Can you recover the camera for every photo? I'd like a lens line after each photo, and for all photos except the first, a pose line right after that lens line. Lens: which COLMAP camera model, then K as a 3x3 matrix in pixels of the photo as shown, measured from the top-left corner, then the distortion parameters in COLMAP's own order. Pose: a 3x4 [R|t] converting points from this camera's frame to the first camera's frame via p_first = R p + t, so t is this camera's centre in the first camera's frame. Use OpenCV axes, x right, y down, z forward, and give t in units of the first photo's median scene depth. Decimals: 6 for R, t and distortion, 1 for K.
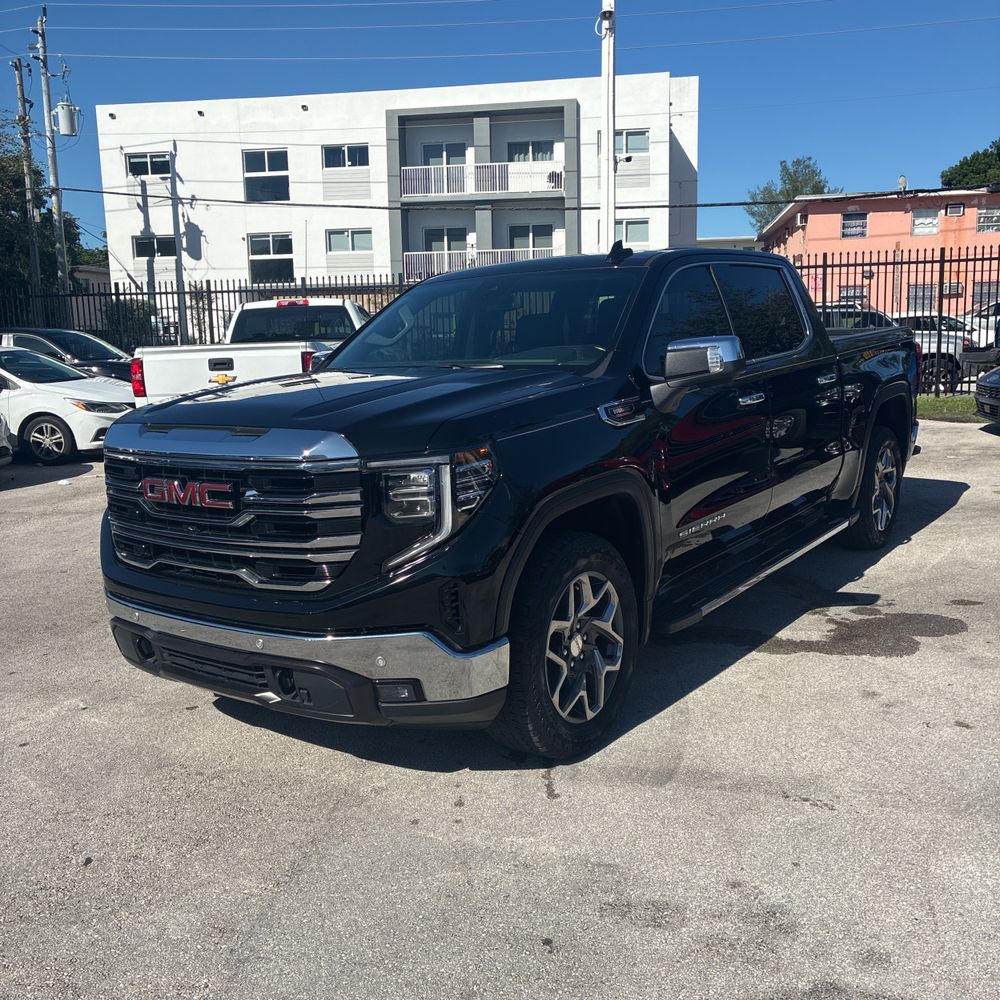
lens RADIAL K [[1017.9, 0, 500.0], [0, 1017.9, 500.0], [0, 0, 1]] dist [0.021282, 0.001649]
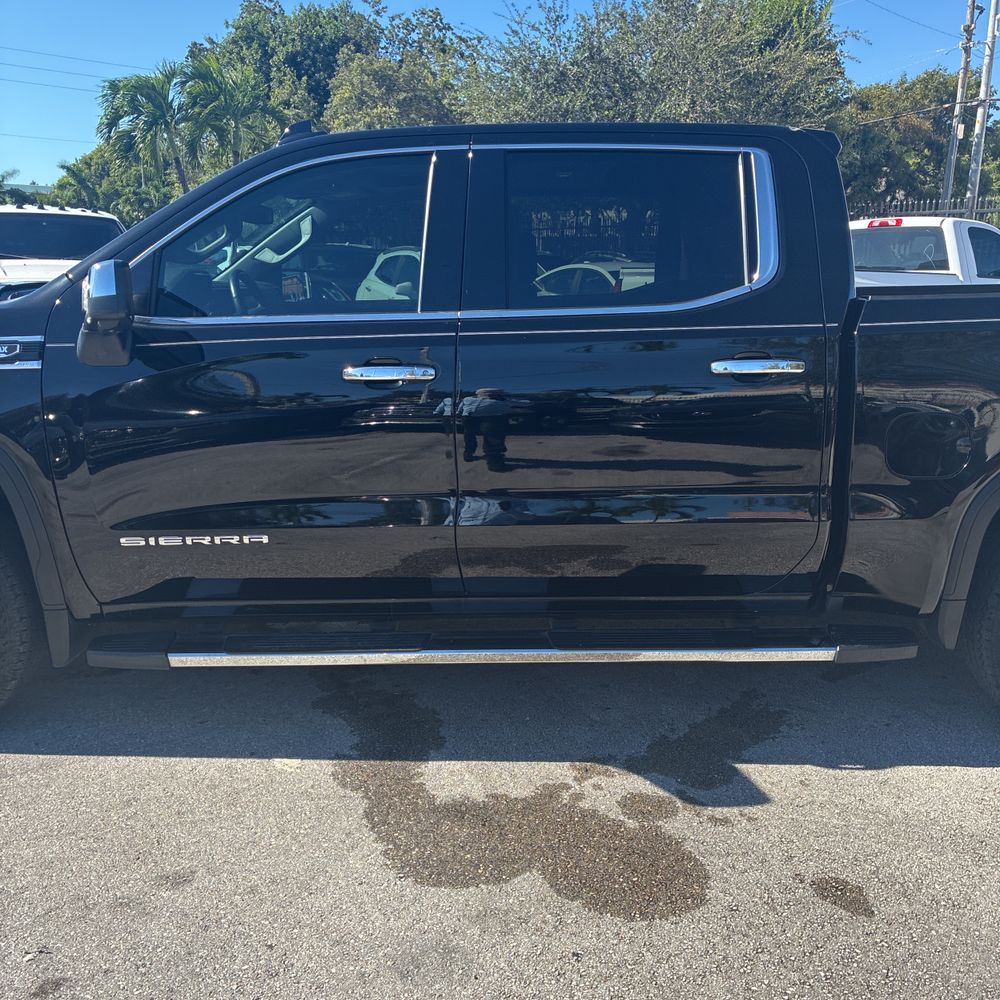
lens RADIAL K [[1002.0, 0, 487.3], [0, 1002.0, 501.4], [0, 0, 1]] dist [0.028101, -0.021812]
pose [[0.578894, 0.226159, -0.783412, 0.103030], [-0.165711, 0.973347, 0.158540, -0.017526], [0.798387, 0.038042, 0.600942, 0.091456]]
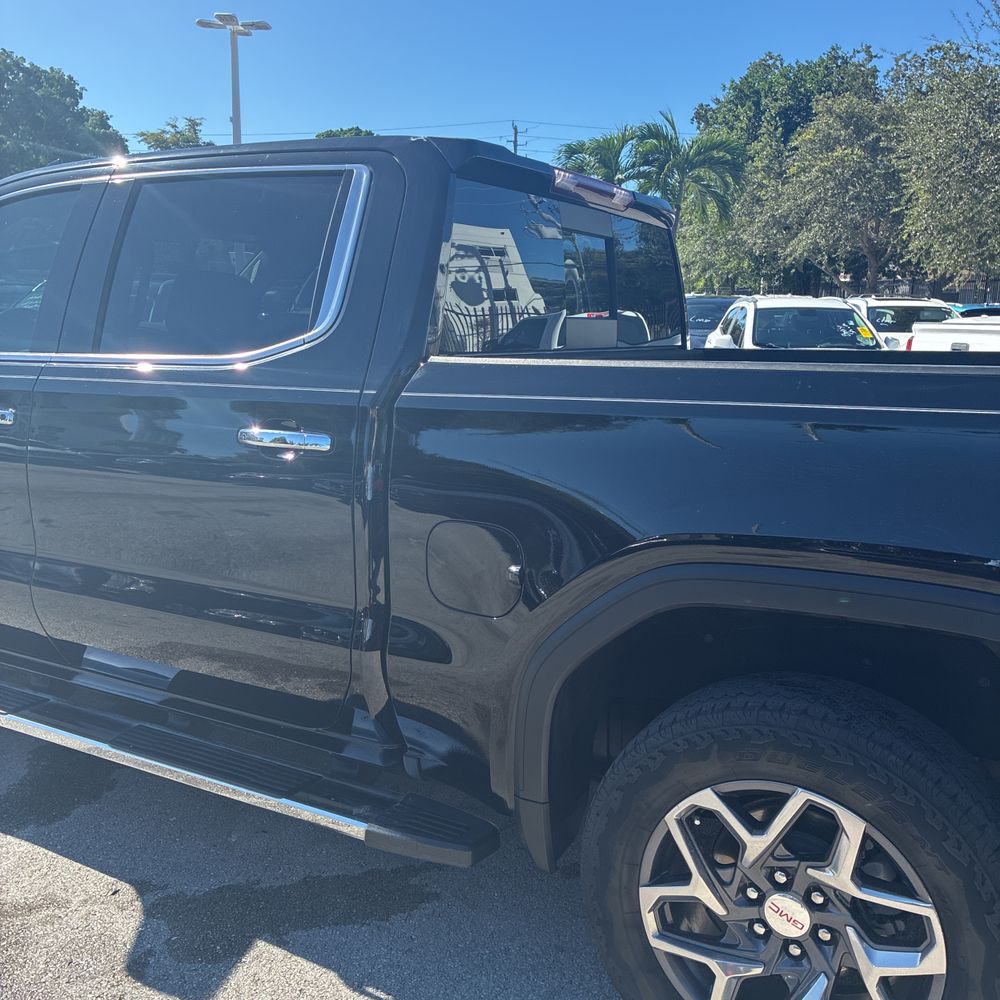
lens RADIAL K [[977.3, 0, 510.5], [0, 977.3, 500.3], [0, 0, 1]] dist [0.068681, -0.074962]
pose [[0.124930, 0.230083, -0.965119, 0.112377], [-0.196810, 0.959157, 0.203186, -0.030177], [0.972450, 0.164561, 0.165110, 0.159477]]
